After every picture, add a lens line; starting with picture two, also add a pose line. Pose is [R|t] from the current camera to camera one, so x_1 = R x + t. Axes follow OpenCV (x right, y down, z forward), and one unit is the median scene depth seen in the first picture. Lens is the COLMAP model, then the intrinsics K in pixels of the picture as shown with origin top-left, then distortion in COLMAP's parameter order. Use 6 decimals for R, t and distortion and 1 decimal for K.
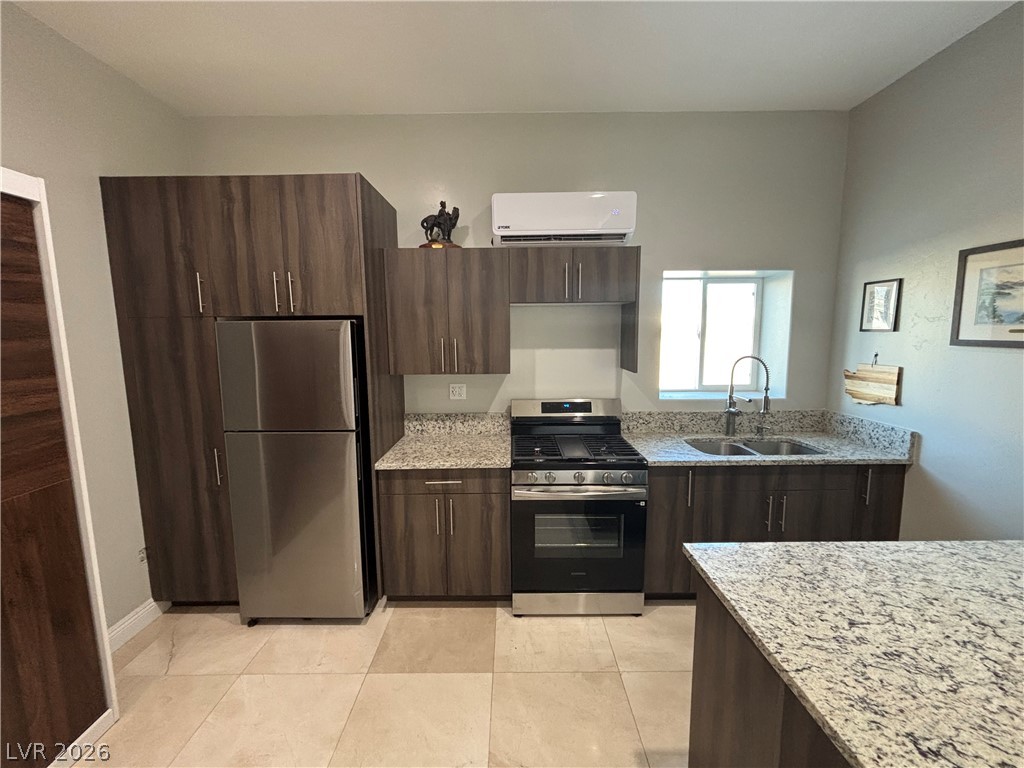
lens RADIAL K [[415.4, 0, 509.2], [0, 415.4, 380.6], [0, 0, 1]] dist [-0.000884, -0.000397]
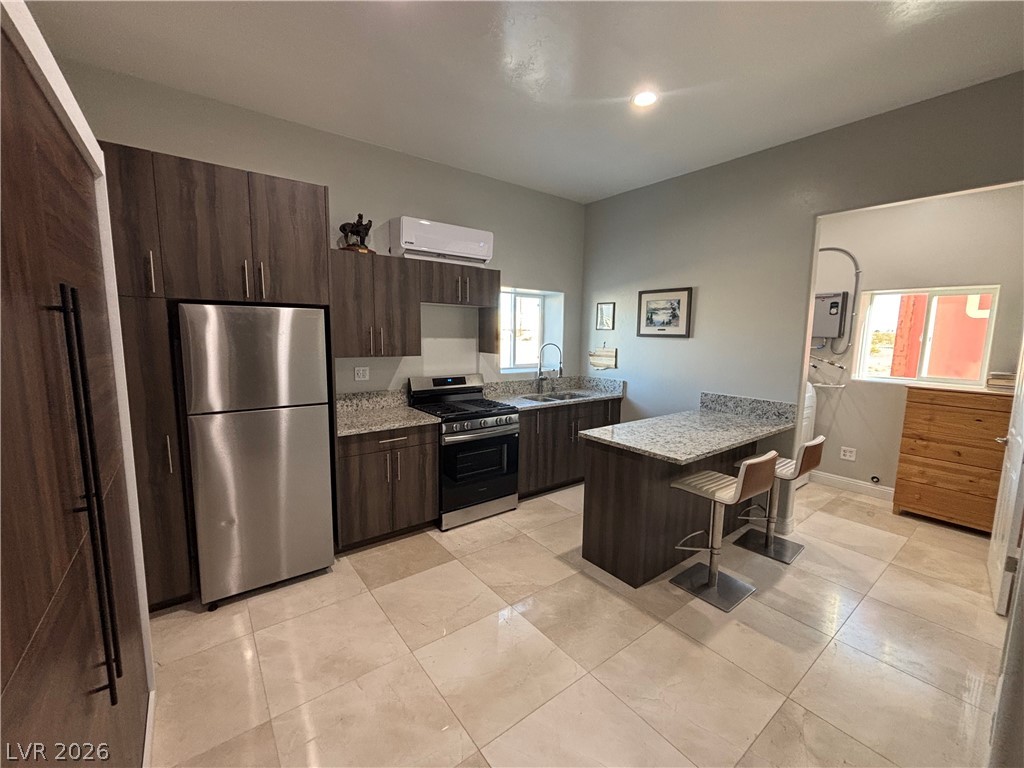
lens RADIAL K [[415.3, 0, 506.5], [0, 415.3, 382.5], [0, 0, 1]] dist [-0.003193, 0.000184]
pose [[0.796513, -0.053742, 0.602228, -0.605607], [0.051846, 0.998444, 0.020528, 0.057354], [-0.602394, 0.014872, 0.798061, -0.220686]]
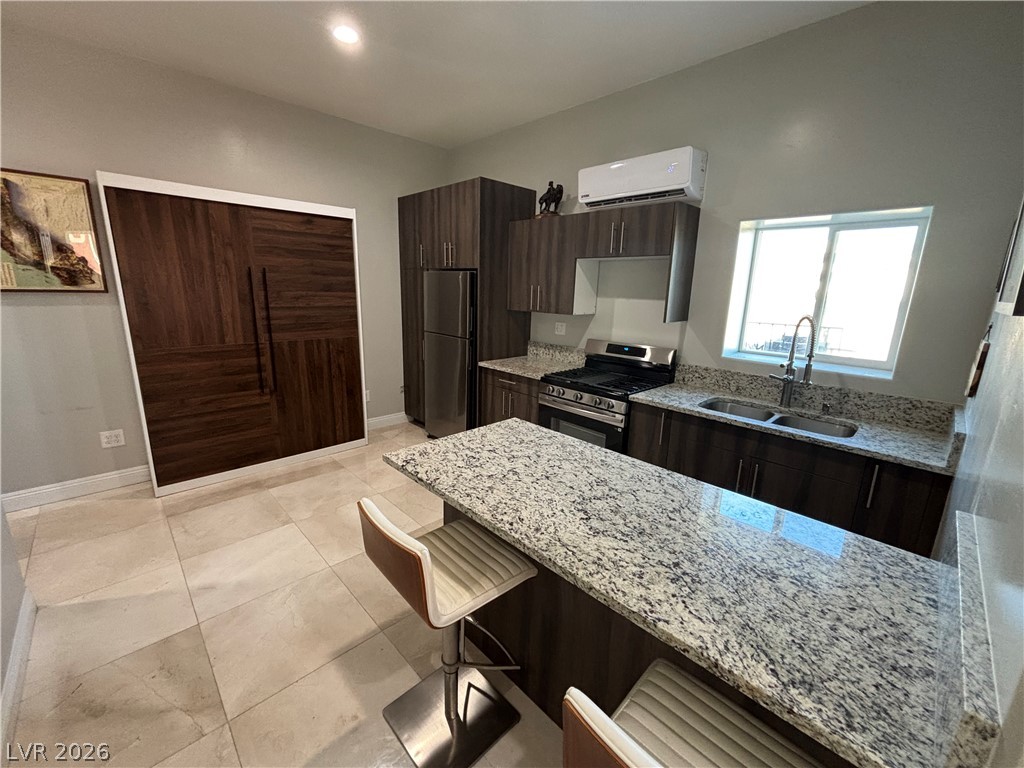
lens RADIAL K [[413.6, 0, 509.0], [0, 413.6, 383.4], [0, 0, 1]] dist [0.001715, -0.000246]
pose [[0.697801, 0.192209, -0.690022, 0.835024], [-0.119759, 0.981071, 0.152174, 0.021332], [0.706210, -0.023551, 0.707611, -0.056090]]
